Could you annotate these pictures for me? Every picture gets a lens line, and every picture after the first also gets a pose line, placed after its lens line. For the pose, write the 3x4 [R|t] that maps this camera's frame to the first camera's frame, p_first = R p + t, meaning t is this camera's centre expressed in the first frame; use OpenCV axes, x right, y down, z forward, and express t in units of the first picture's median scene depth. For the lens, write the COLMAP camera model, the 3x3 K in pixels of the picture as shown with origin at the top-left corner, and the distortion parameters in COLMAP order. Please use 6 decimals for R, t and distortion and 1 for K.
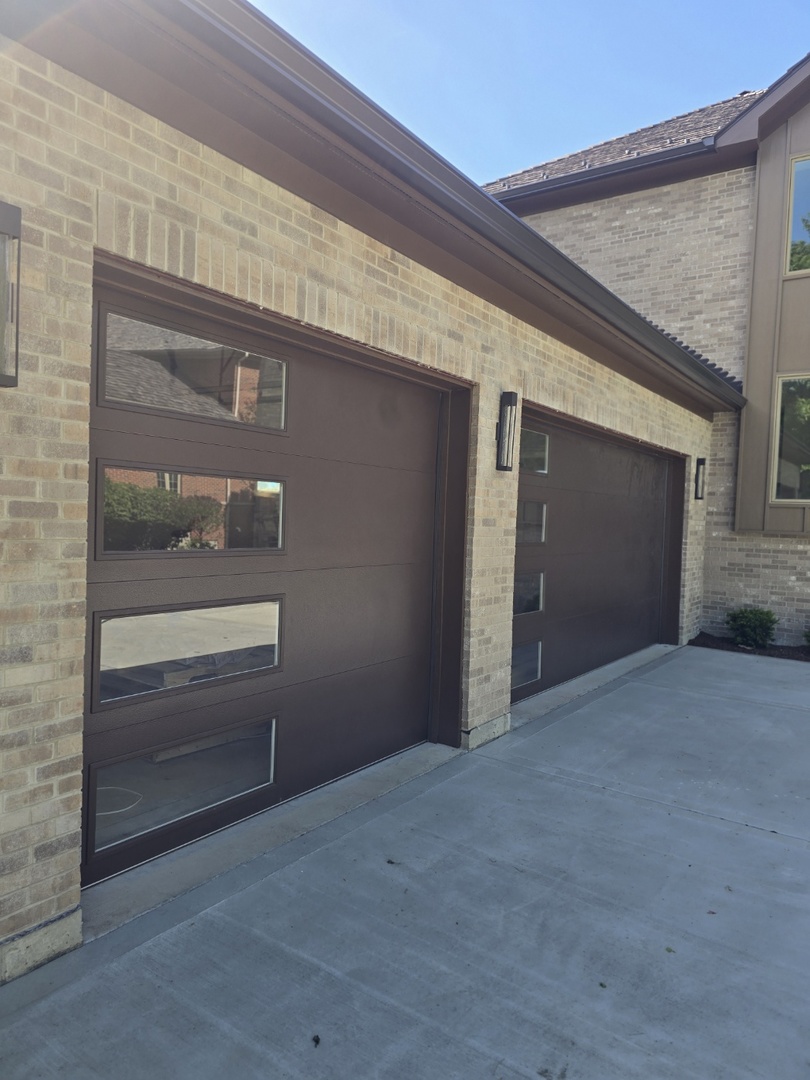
lens RADIAL K [[729.1, 0, 405.2], [0, 729.1, 531.9], [0, 0, 1]] dist [0.056454, -0.037227]
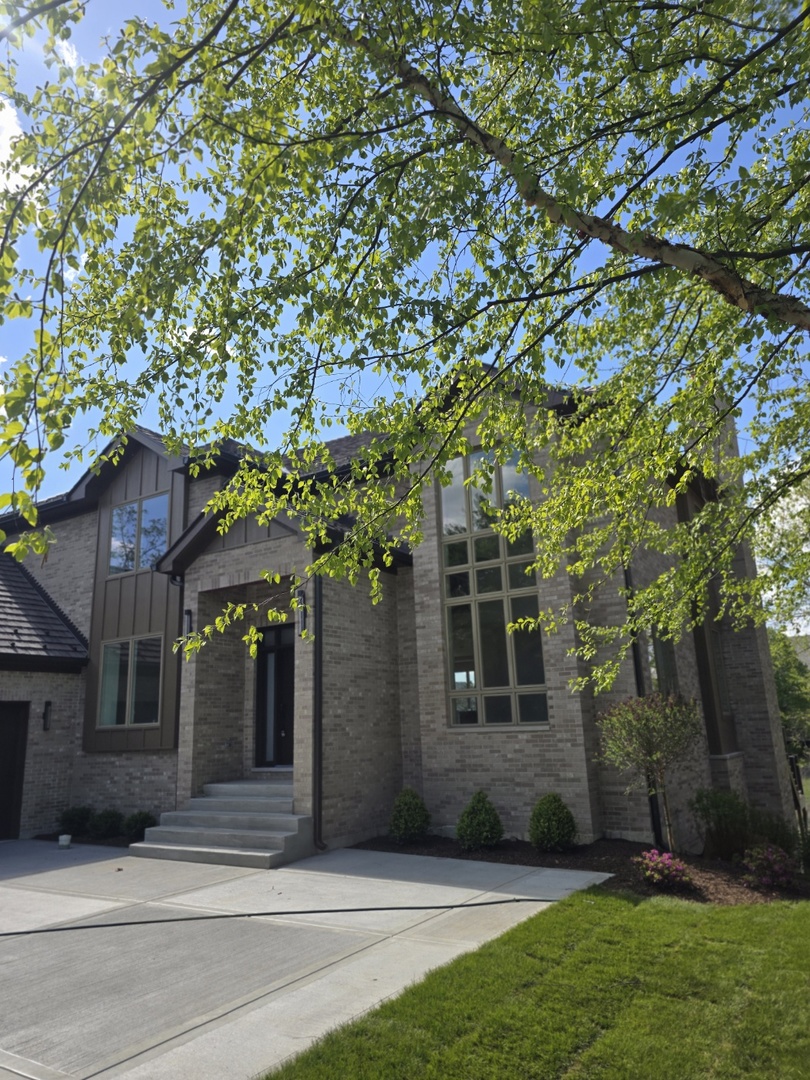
lens RADIAL K [[733.8, 0, 405.0], [0, 733.8, 540.0], [0, 0, 1]] dist [0.056732, -0.048134]
pose [[0.996406, -0.062995, 0.056634, 1.048445], [0.075988, 0.960160, -0.268921, 0.042814], [-0.037437, 0.272258, 0.961496, -0.538436]]
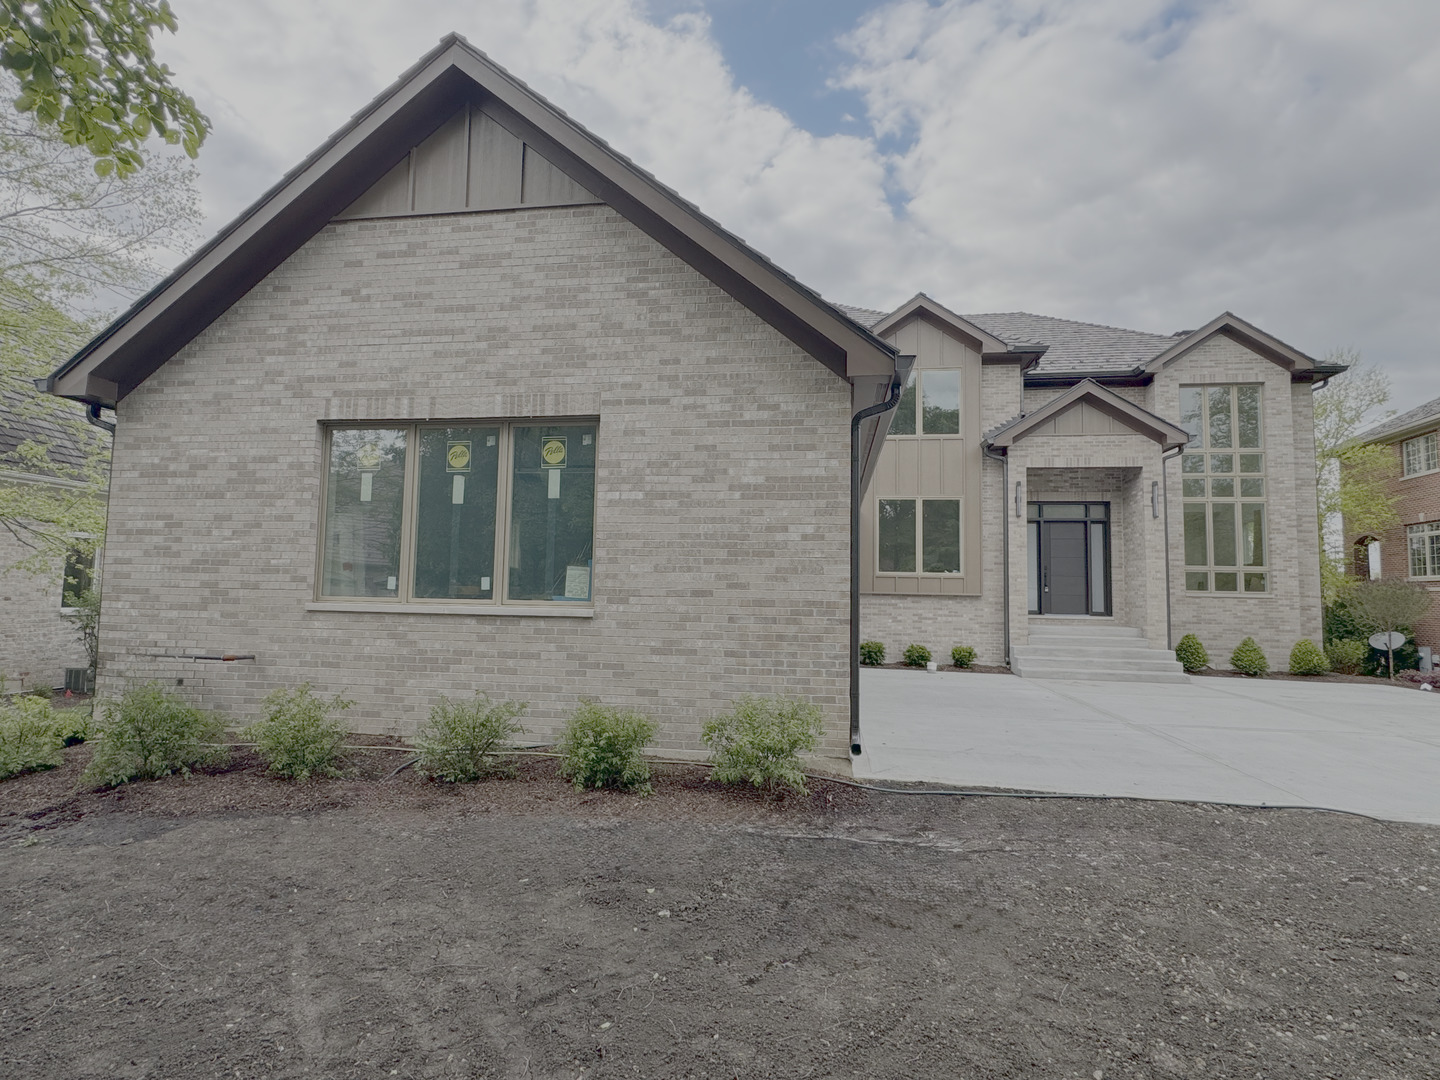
lens RADIAL K [[752.2, 0, 716.0], [0, 752.2, 540.1], [0, 0, 1]] dist [-0.002164, 0.000104]
pose [[0.895211, 0.011247, 0.445500, -0.557705], [0.026452, 0.996578, -0.078313, 0.004506], [-0.444856, 0.081891, 0.891850, -0.321367]]
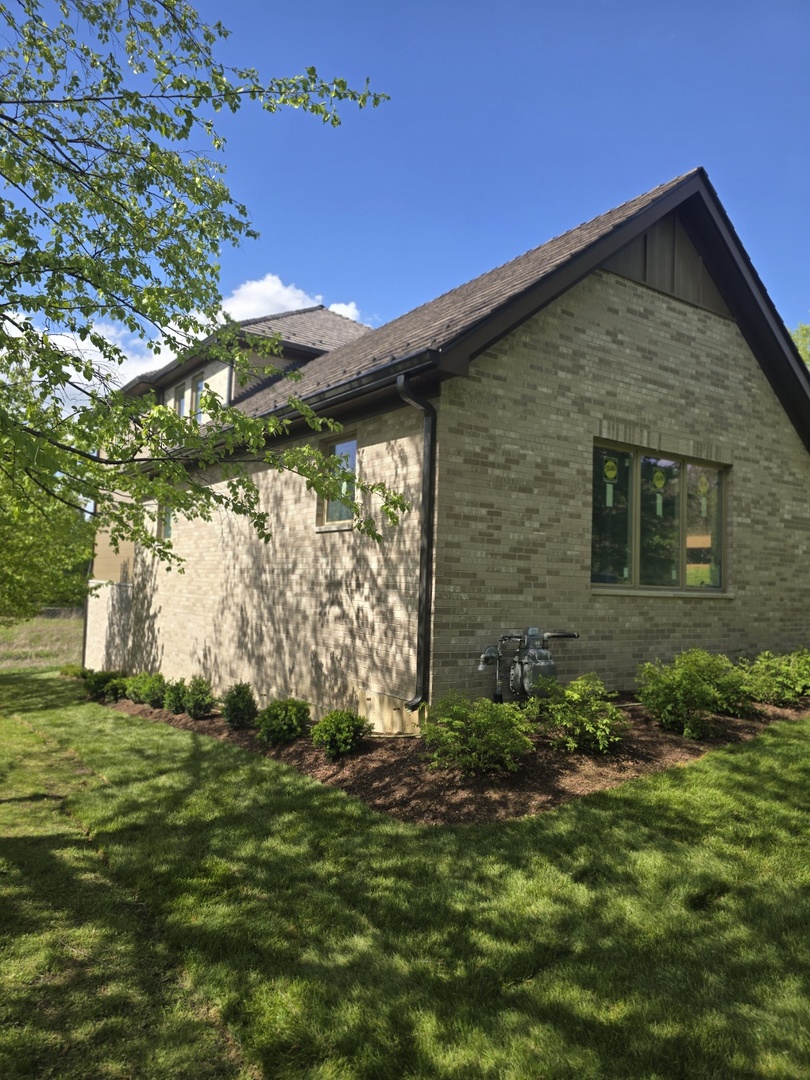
lens RADIAL K [[727.5, 0, 398.6], [0, 727.5, 544.4], [0, 0, 1]] dist [0.097054, -0.152936]
pose [[0.345995, 0.026607, 0.937859, -1.446606], [0.004516, 0.999539, -0.030023, -0.027761], [-0.938225, 0.014623, 0.345716, 0.403186]]
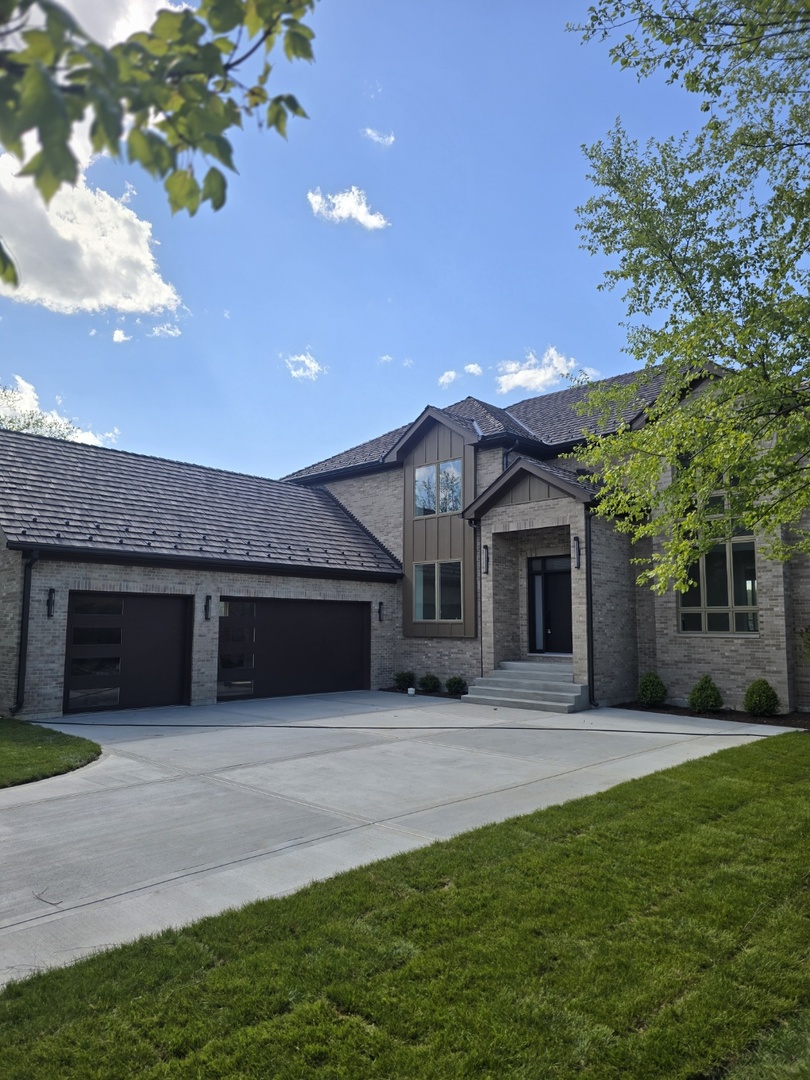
lens RADIAL K [[727.5, 0, 398.6], [0, 727.5, 544.4], [0, 0, 1]] dist [0.097054, -0.152936]
pose [[0.987299, -0.051358, -0.150344, 0.786278], [0.029477, 0.989095, -0.144302, 0.042729], [0.156115, 0.138037, 0.978046, -1.116217]]
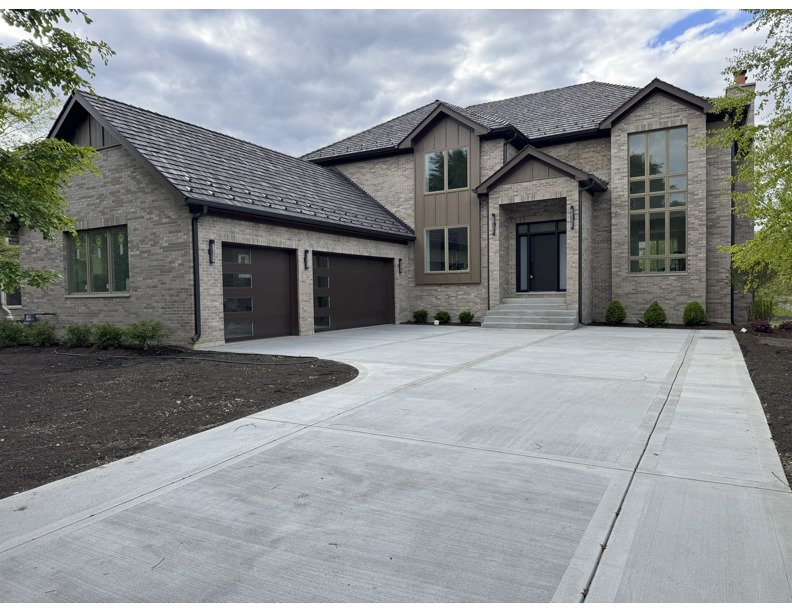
lens RADIAL K [[550.4, 0, 391.4], [0, 550.4, 314.9], [0, 0, 1]] dist [0.029984, -0.005421]
pose [[0.994542, -0.059870, 0.085450, 0.173737], [0.058575, 0.998128, 0.017579, 0.077456], [-0.086343, -0.012478, 0.996187, -1.119647]]
